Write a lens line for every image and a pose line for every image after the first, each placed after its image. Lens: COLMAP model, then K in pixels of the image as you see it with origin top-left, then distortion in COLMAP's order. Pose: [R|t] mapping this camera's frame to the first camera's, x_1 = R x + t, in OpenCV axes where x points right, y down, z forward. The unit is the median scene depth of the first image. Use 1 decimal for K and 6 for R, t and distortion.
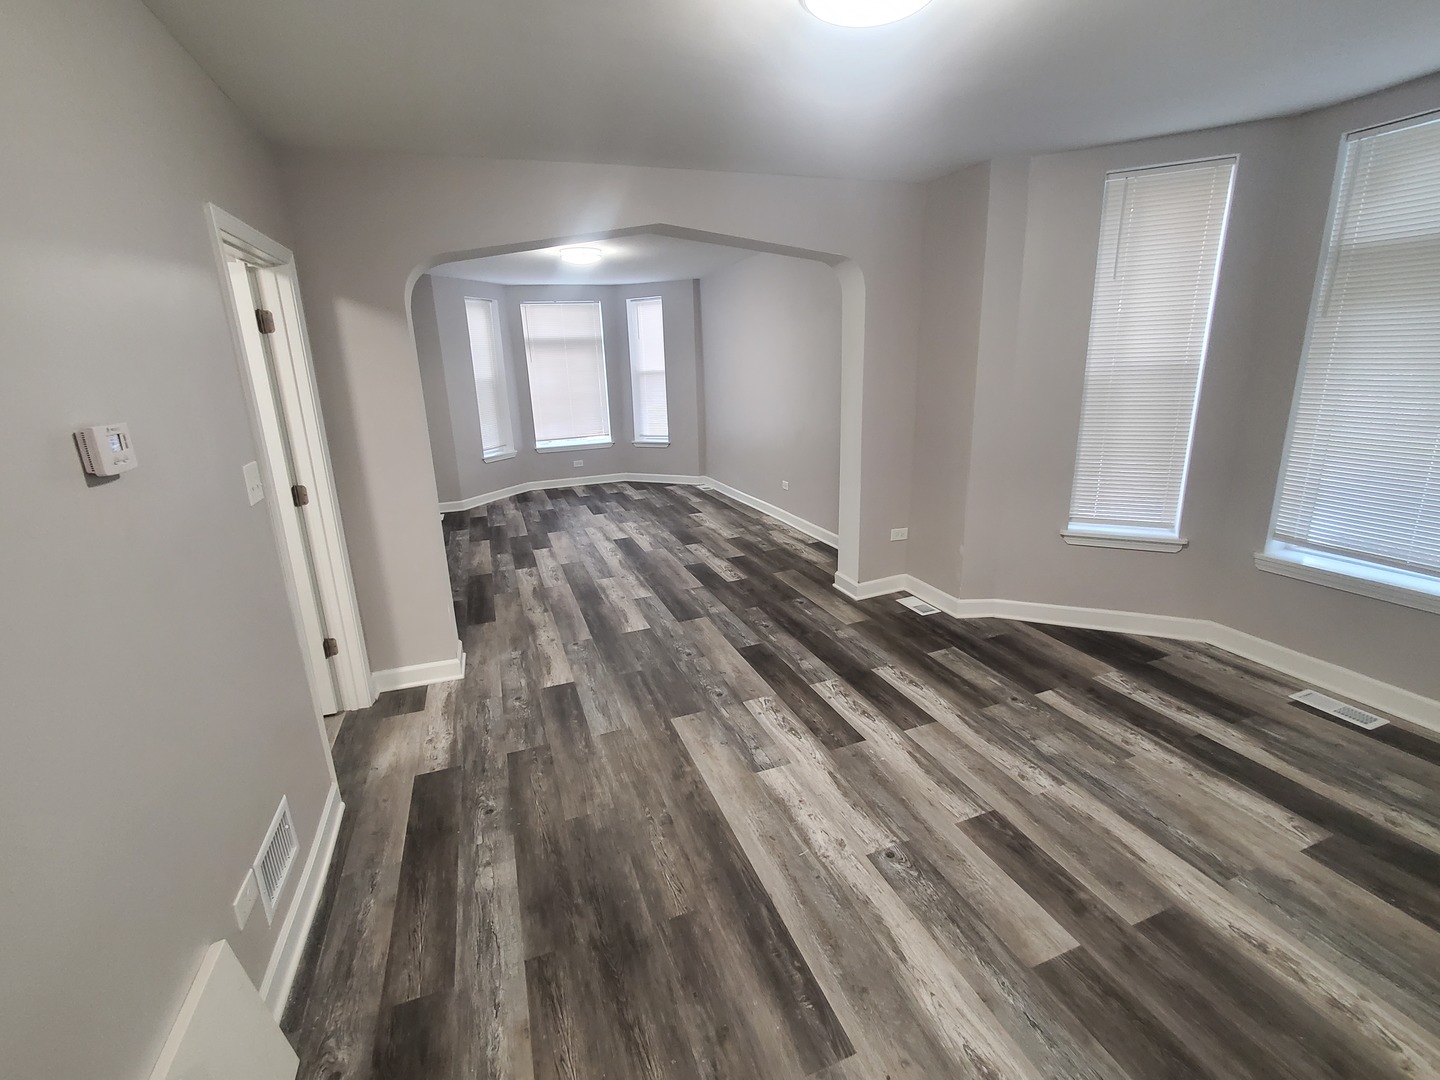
lens RADIAL K [[641.0, 0, 719.9], [0, 641.0, 529.9], [0, 0, 1]] dist [-0.001950, 0.005454]
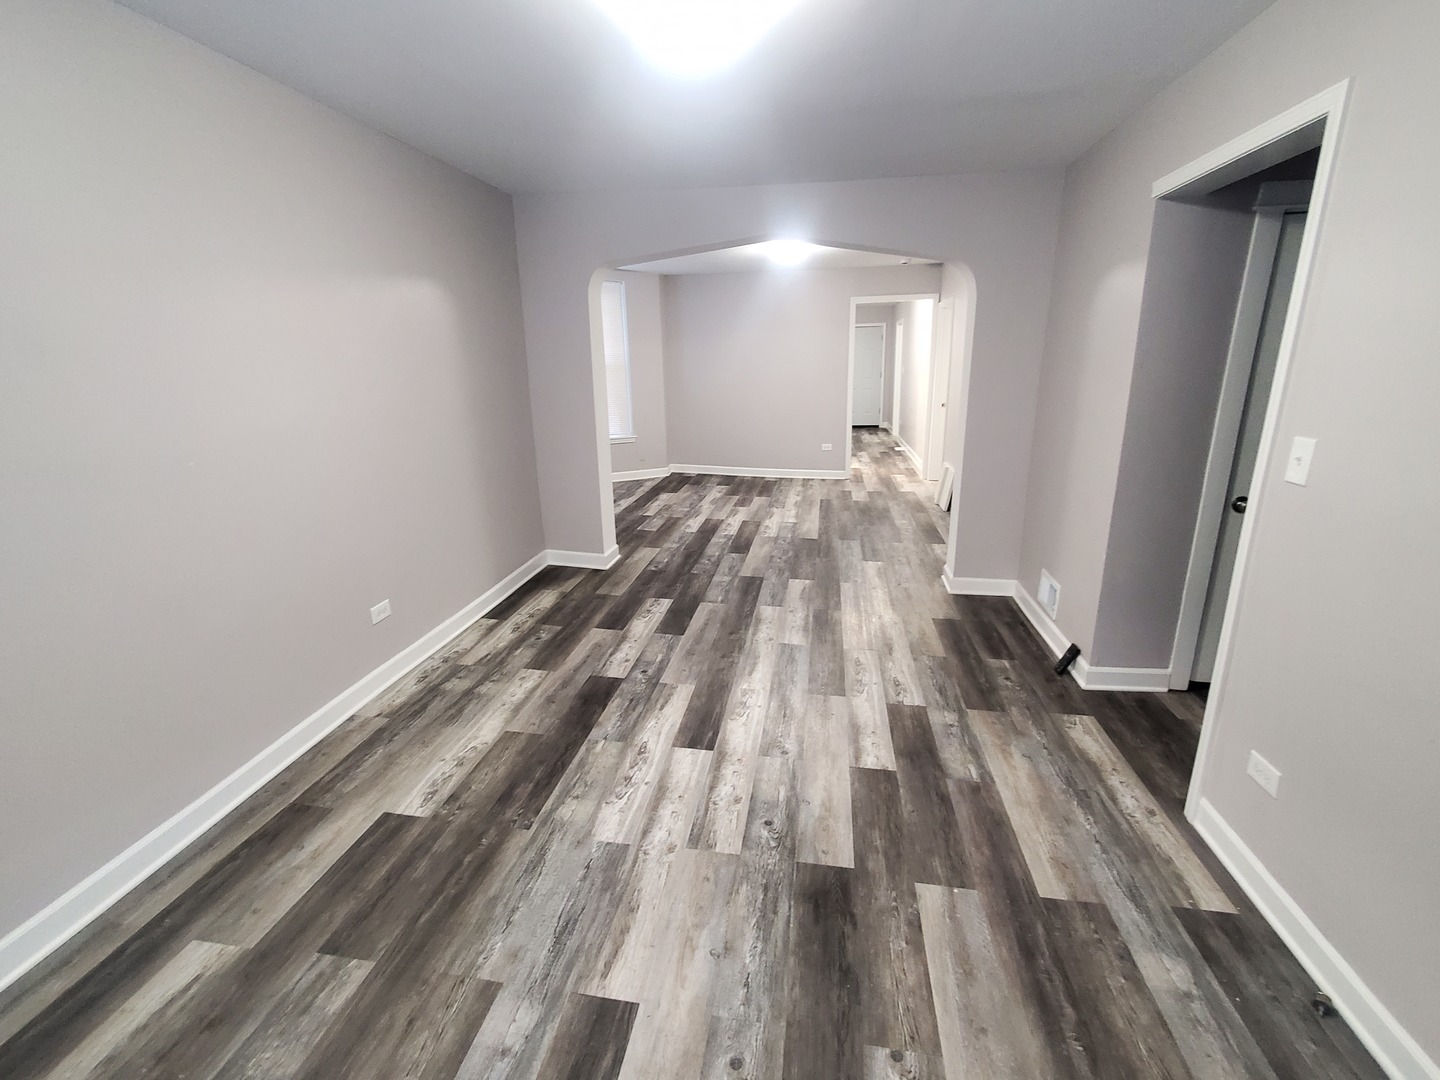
lens RADIAL K [[641.0, 0, 719.9], [0, 641.0, 529.9], [0, 0, 1]] dist [-0.001950, 0.005454]
pose [[-0.867474, -0.087940, 0.489649, -0.486126], [0.168258, 0.874384, 0.455128, -0.411066], [-0.468165, 0.477198, -0.743709, 1.636793]]
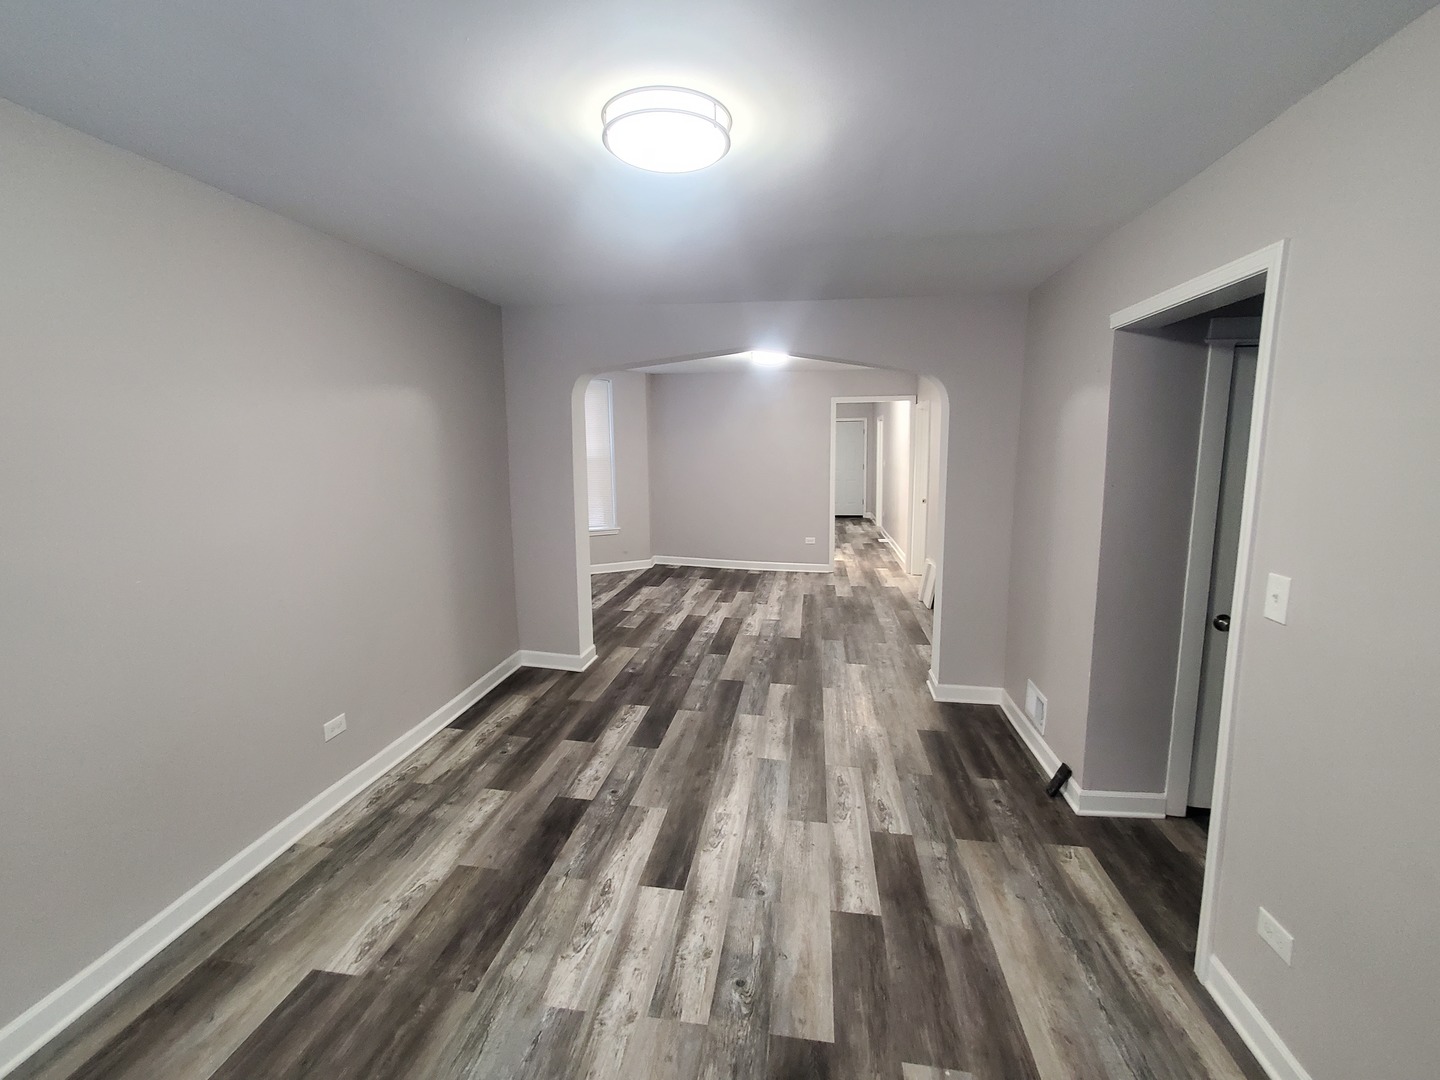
lens RADIAL K [[641.0, 0, 719.9], [0, 641.0, 529.9], [0, 0, 1]] dist [-0.001950, 0.005454]
pose [[-0.876099, -0.032927, 0.481005, -0.488498], [0.153817, 0.926441, 0.343579, -0.430566], [-0.456936, 0.374996, -0.806590, 1.608436]]
